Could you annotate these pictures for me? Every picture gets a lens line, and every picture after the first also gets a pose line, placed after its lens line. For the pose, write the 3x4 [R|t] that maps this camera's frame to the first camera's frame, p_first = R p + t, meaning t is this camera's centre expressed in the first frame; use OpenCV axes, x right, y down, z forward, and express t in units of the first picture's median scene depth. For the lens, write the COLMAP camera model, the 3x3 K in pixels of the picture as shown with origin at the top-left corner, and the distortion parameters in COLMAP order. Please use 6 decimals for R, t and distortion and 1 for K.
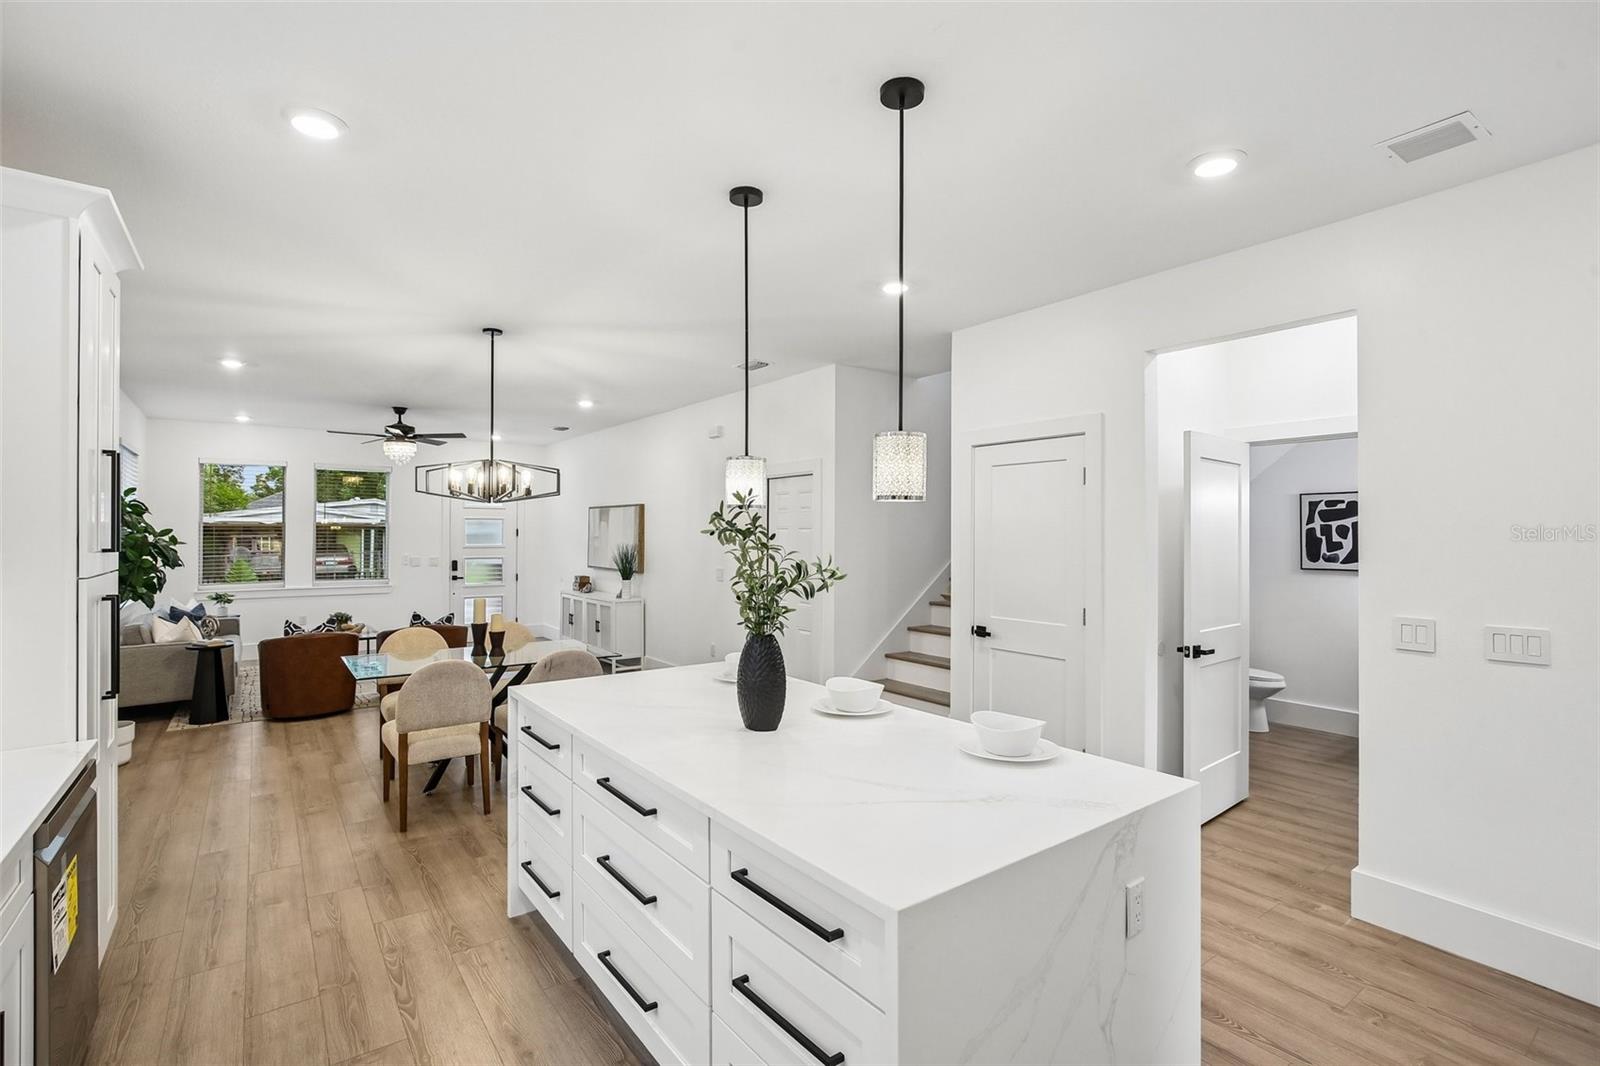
lens RADIAL K [[735.5, 0, 774.1], [0, 735.5, 533.0], [0, 0, 1]] dist [-0.001945, -0.000378]
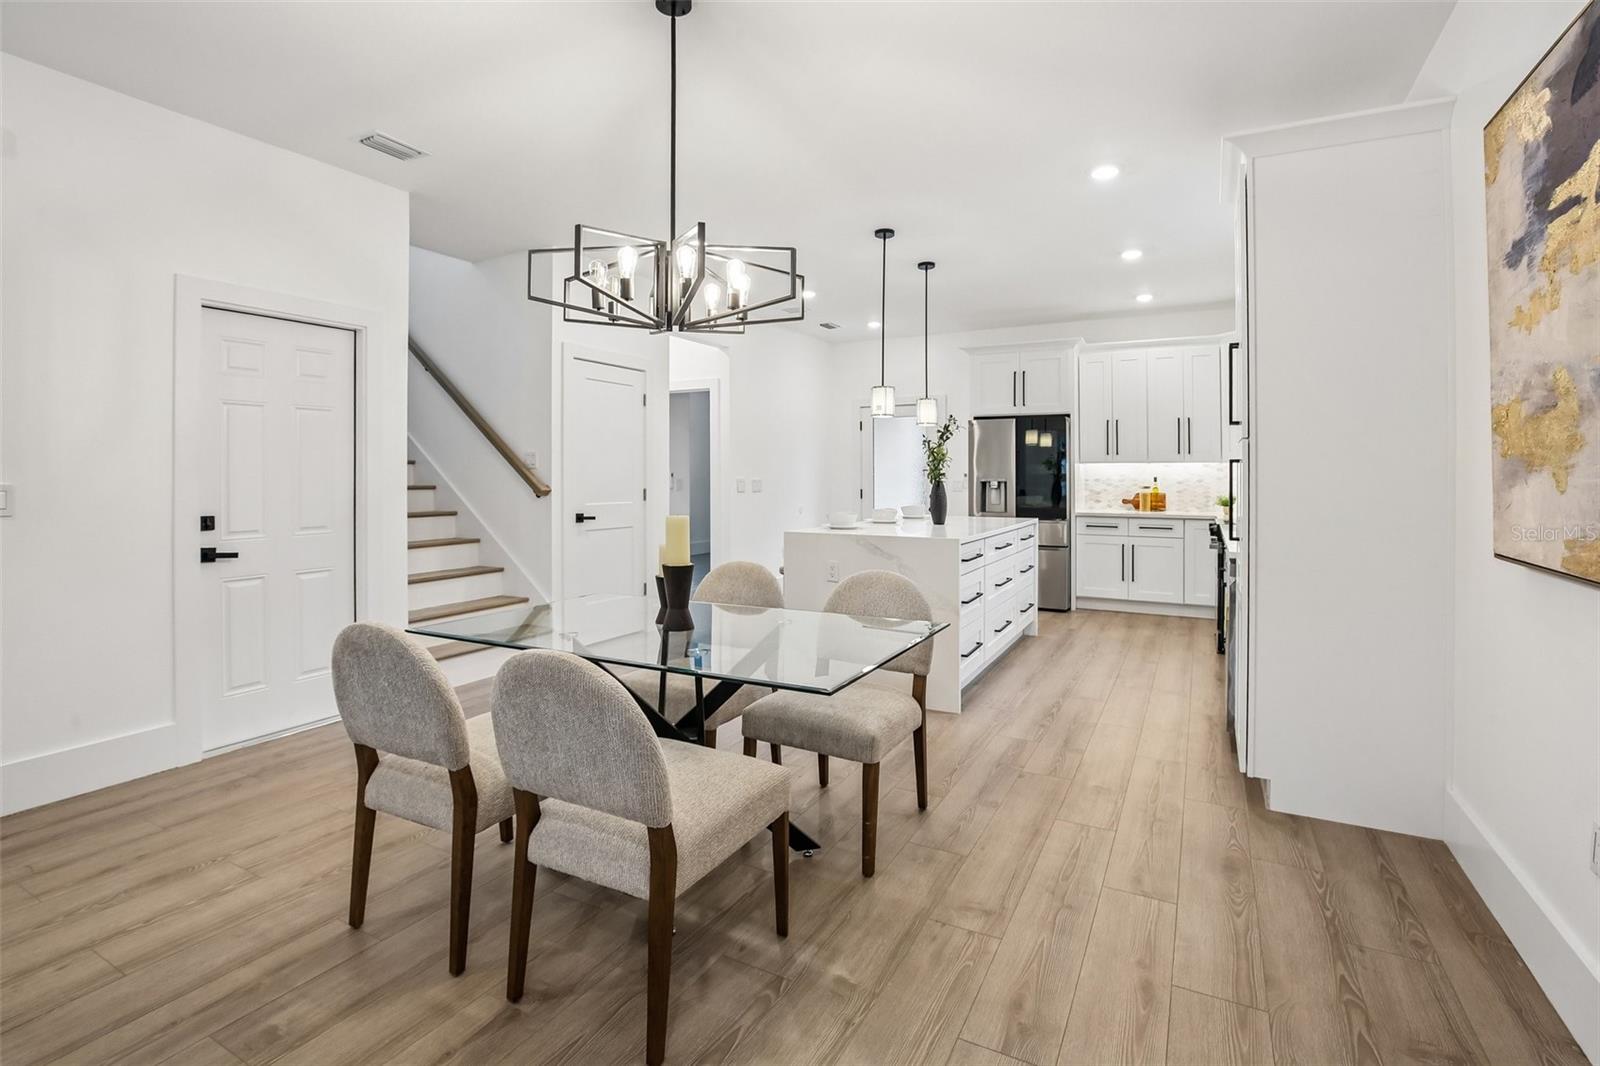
lens RADIAL K [[762.5, 0, 799.2], [0, 762.5, 475.4], [0, 0, 1]] dist [-0.000261, -0.000008]
pose [[-0.449807, 0.001251, 0.893125, -0.601991], [-0.002073, 0.999995, -0.002445, 0.043195], [-0.893124, -0.002951, -0.449802, 0.778220]]
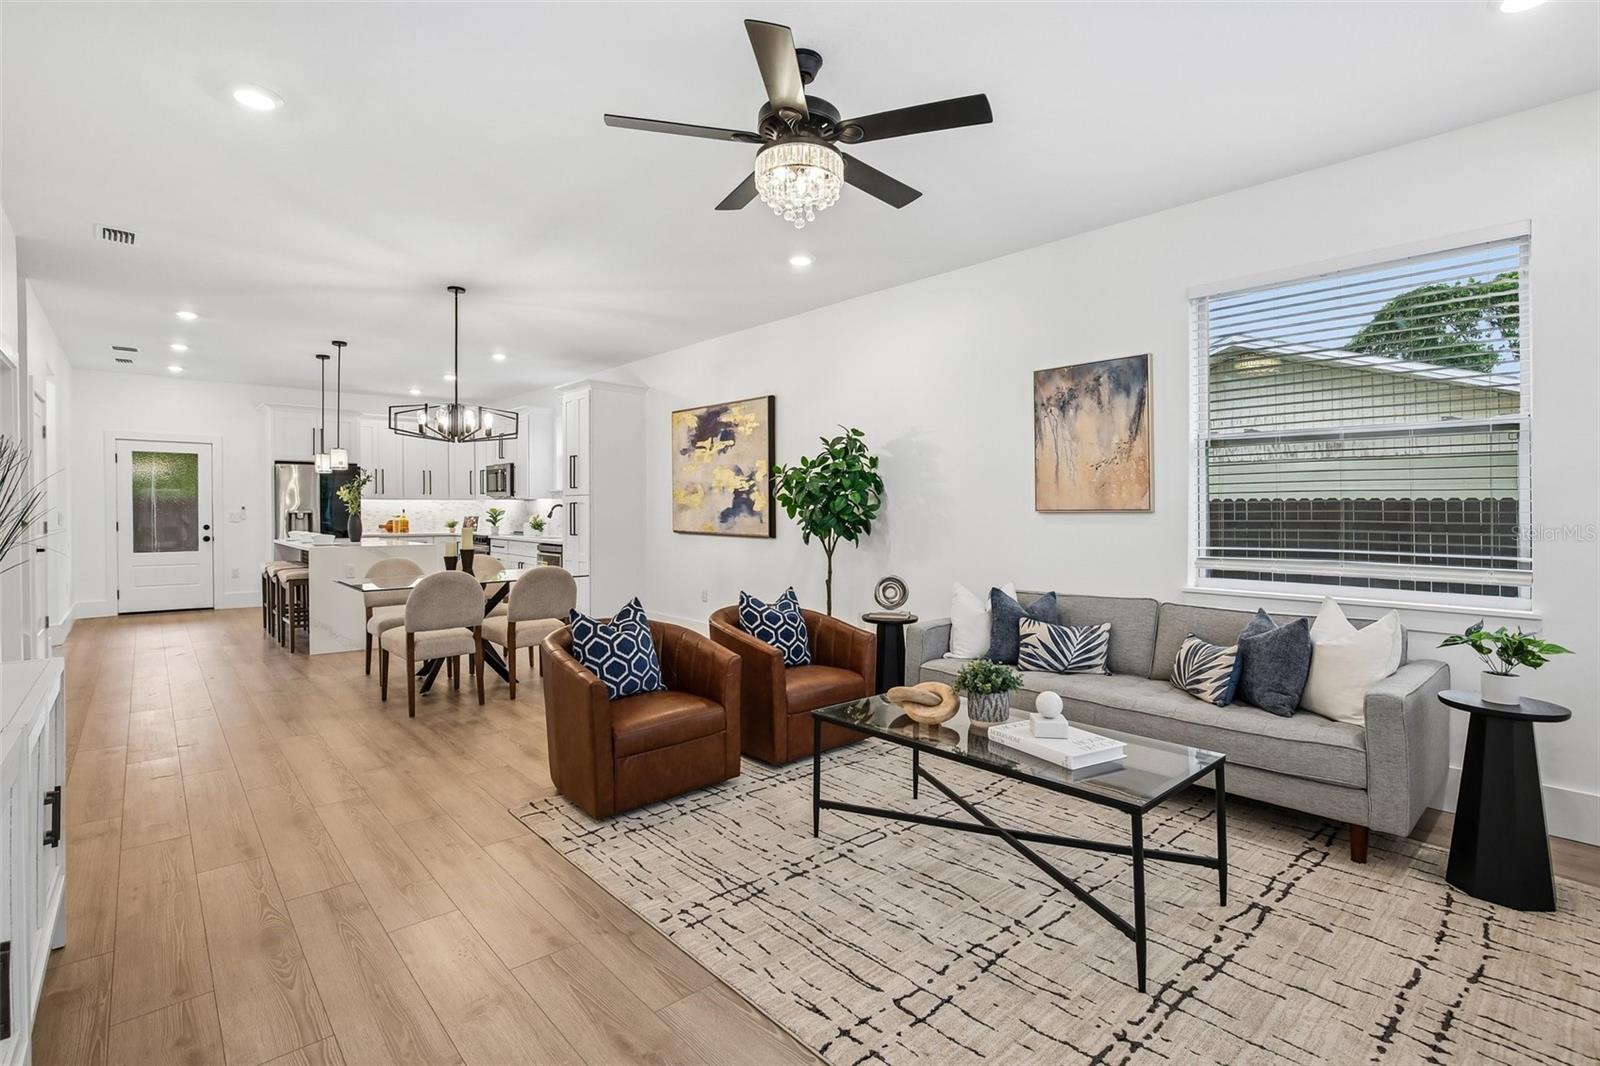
lens RADIAL K [[768.9, 0, 816.1], [0, 768.9, 519.6], [0, 0, 1]] dist [-0.027345, -0.000197]
pose [[-0.991865, 0.000567, -0.127290, -0.519686], [-0.001070, 0.999918, 0.012793, 0.041905], [0.127287, 0.012826, -0.991783, 1.489285]]
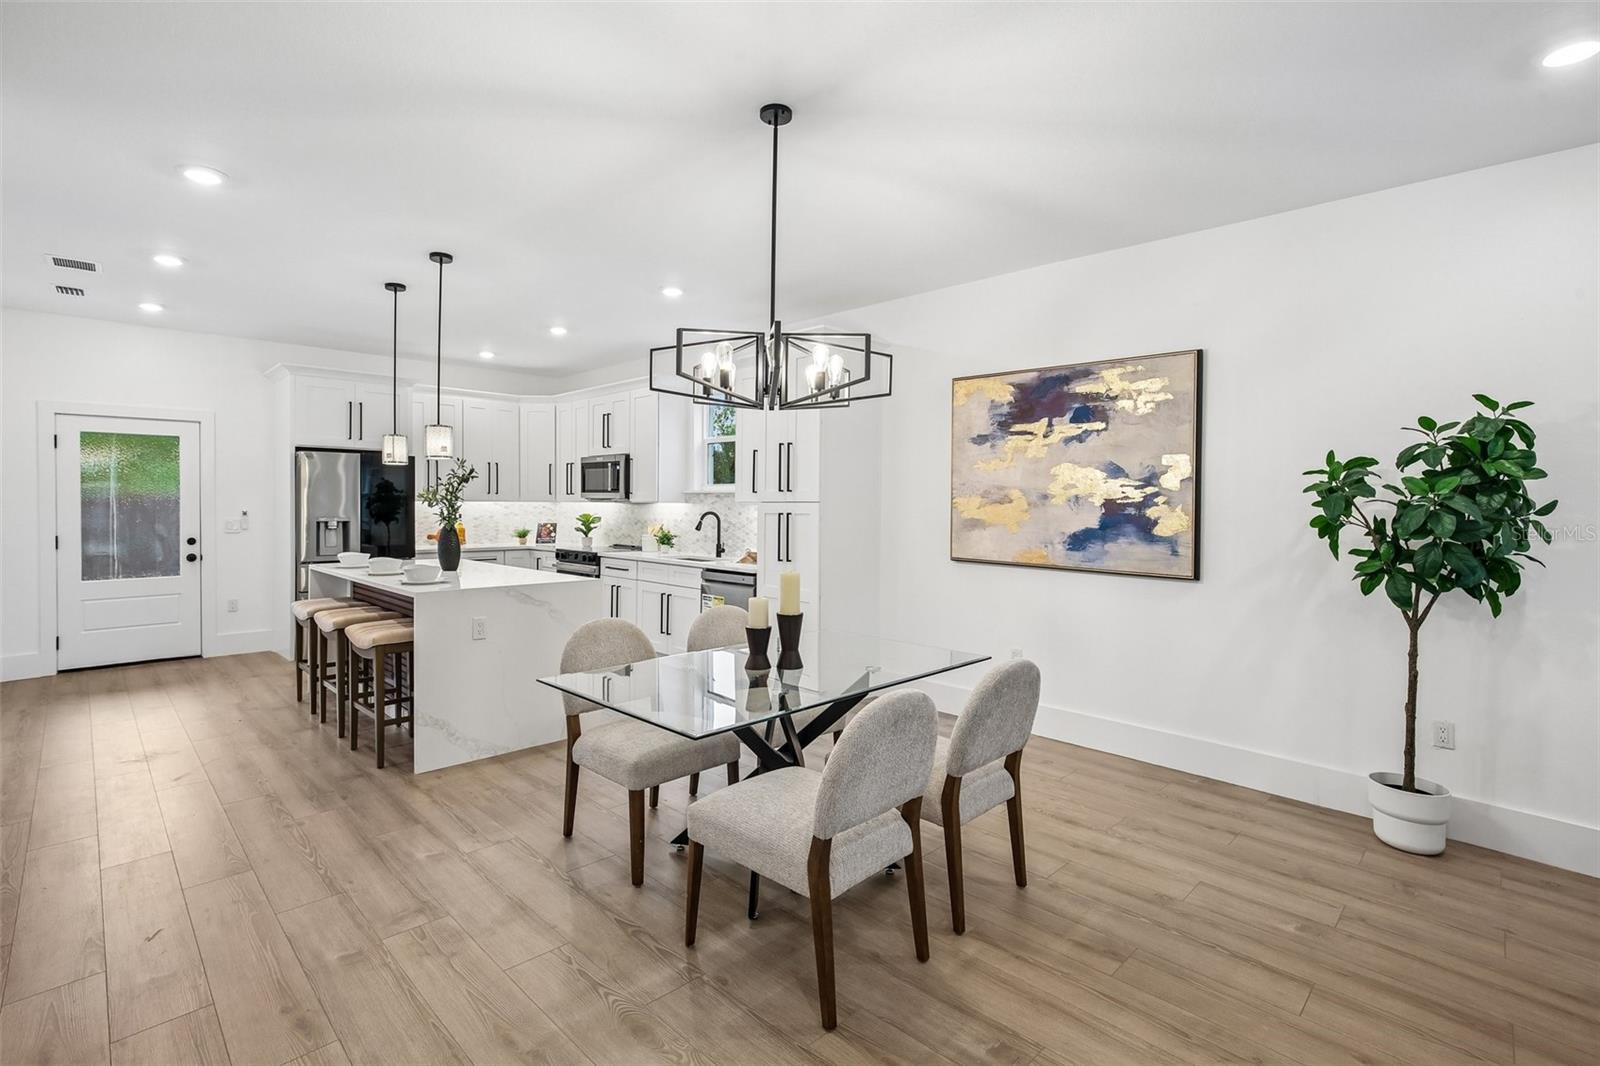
lens RADIAL K [[744.1, 0, 796.9], [0, 744.1, 532.8], [0, 0, 1]] dist [-0.027026, 0.000006]
pose [[-0.983836, -0.000559, -0.179073, -0.196260], [-0.008131, 0.999103, 0.041557, 0.020244], [0.178889, 0.042341, -0.982958, 1.058186]]
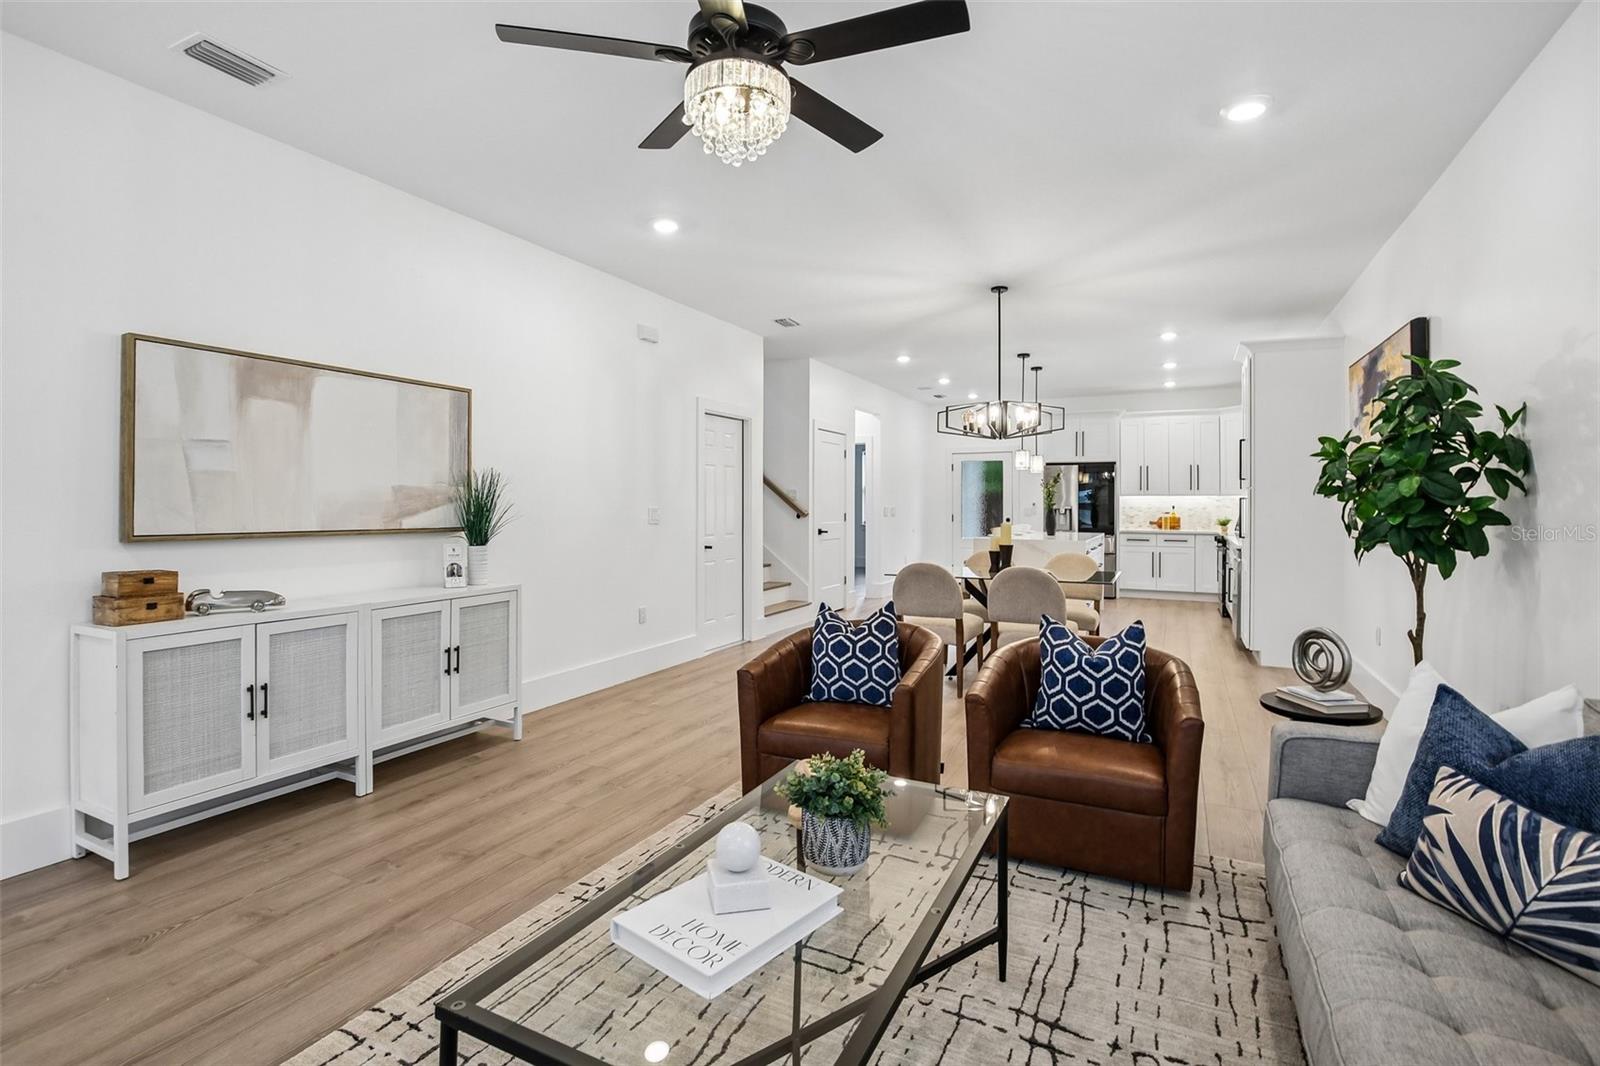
lens RADIAL K [[764.8, 0, 773.1], [0, 764.8, 508.9], [0, 0, 1]] dist [-0.027847, 0.000474]
pose [[-0.451372, -0.008121, 0.892299, -0.855802], [-0.004283, 0.999967, 0.006934, 0.041214], [-0.892326, -0.000692, -0.451391, 1.234244]]
